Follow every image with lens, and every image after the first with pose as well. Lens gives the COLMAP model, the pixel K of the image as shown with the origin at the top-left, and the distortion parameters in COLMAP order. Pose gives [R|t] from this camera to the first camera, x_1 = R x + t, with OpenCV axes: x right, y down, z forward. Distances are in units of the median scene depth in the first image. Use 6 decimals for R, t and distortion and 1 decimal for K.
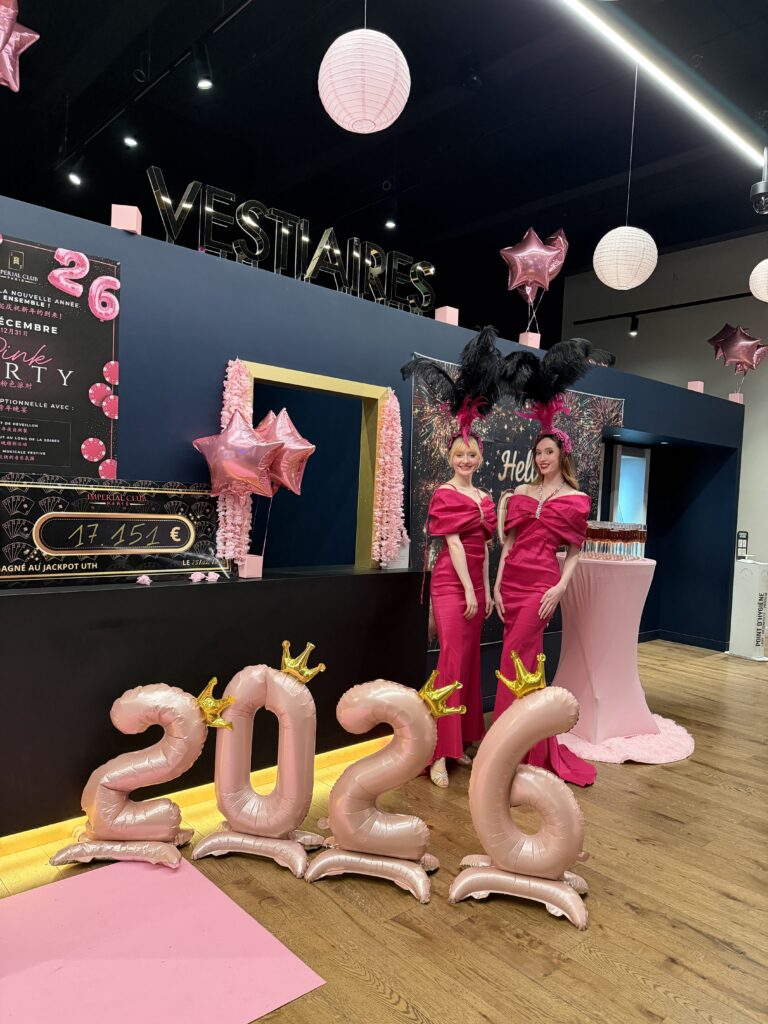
lens RADIAL K [[721.4, 0, 385.2], [0, 721.4, 511.6], [0, 0, 1]] dist [0.006126, -0.000362]
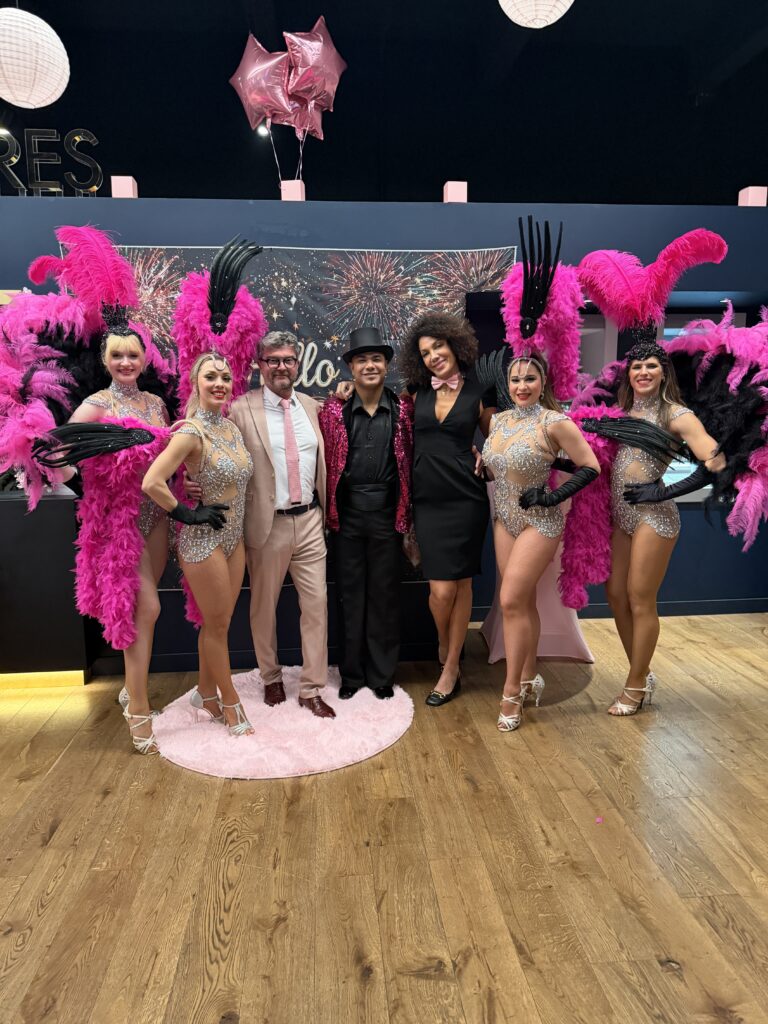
lens RADIAL K [[721.4, 0, 383.2], [0, 721.4, 512.5], [0, 0, 1]] dist [0.006126, -0.000362]
pose [[0.792052, 0.025227, -0.609932, 0.750458], [0.024551, 0.997021, 0.073119, 0.040436], [0.609960, -0.072889, 0.789073, 0.451480]]
